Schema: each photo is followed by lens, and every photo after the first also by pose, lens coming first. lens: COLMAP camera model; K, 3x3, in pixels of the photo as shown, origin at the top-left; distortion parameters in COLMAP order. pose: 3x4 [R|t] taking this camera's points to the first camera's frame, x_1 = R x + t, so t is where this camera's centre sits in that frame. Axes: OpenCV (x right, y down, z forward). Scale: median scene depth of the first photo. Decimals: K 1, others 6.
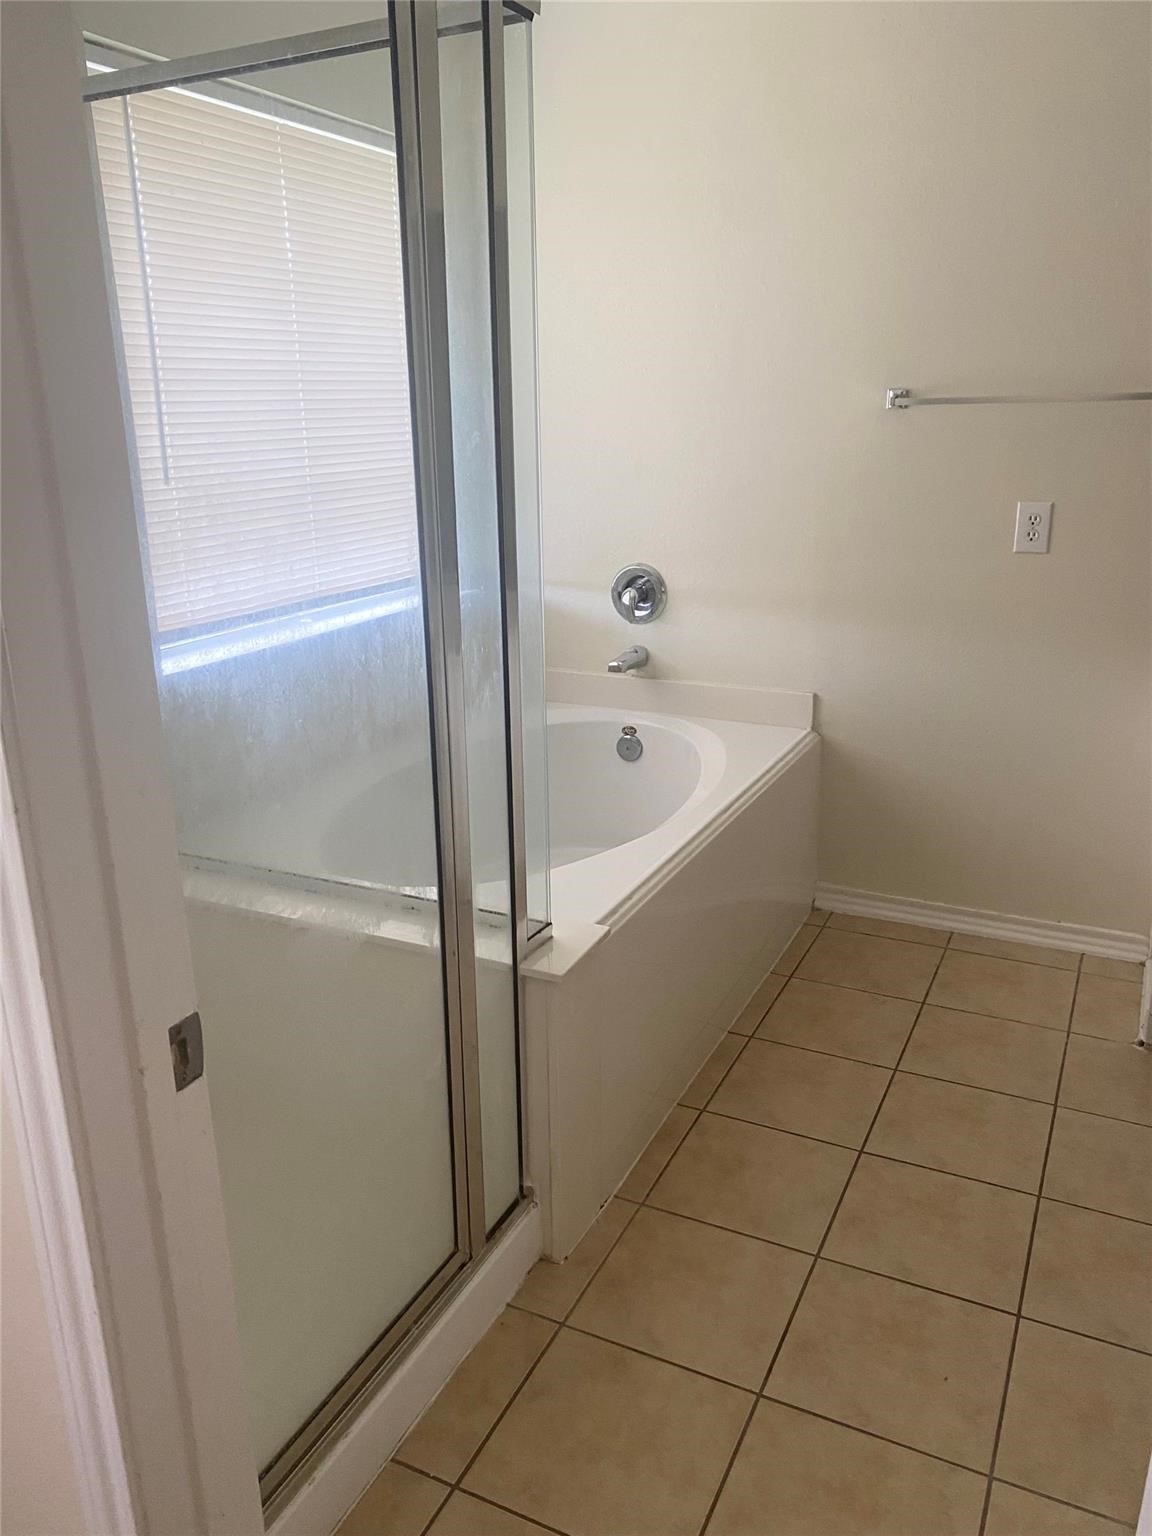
lens RADIAL K [[1162.9, 0, 575.8], [0, 1162.9, 768.6], [0, 0, 1]] dist [0.014113, -0.047053]
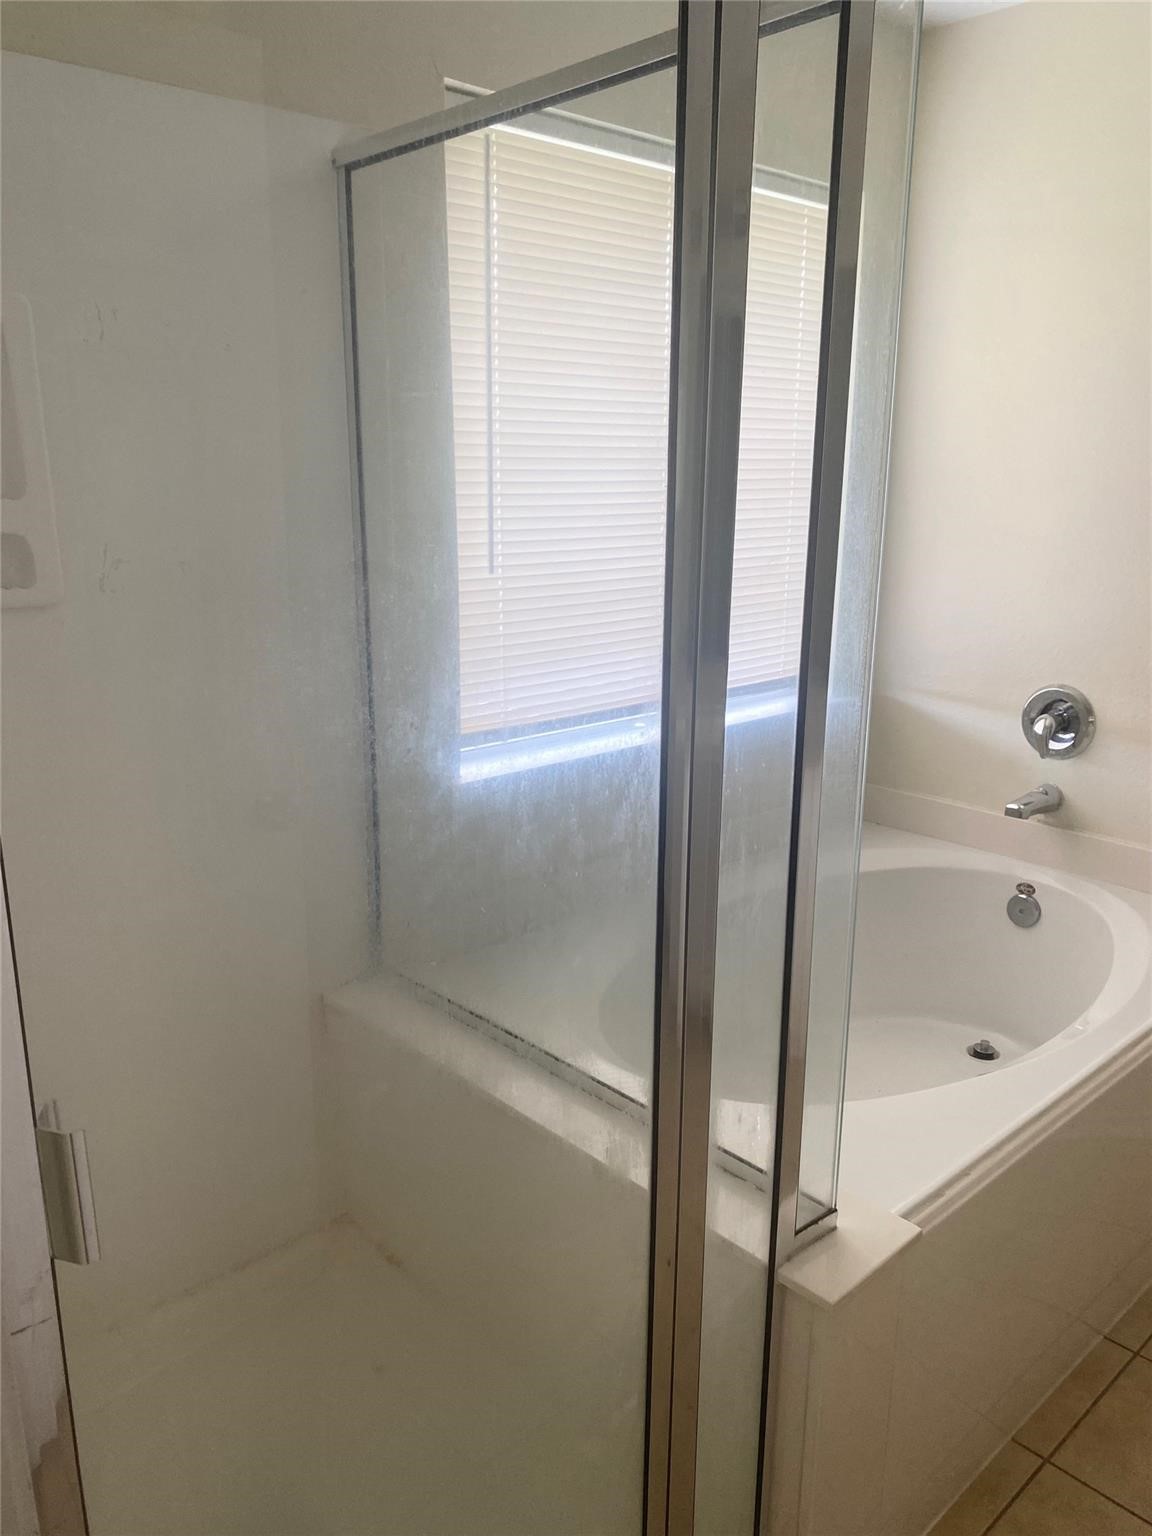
lens RADIAL K [[1162.9, 0, 574.2], [0, 1162.9, 769.6], [0, 0, 1]] dist [0.014113, -0.047053]
pose [[0.930455, 0.107865, -0.350170, 0.038513], [-0.124421, 0.991913, -0.025059, -0.075338], [0.344635, 0.066885, 0.936351, 0.181674]]
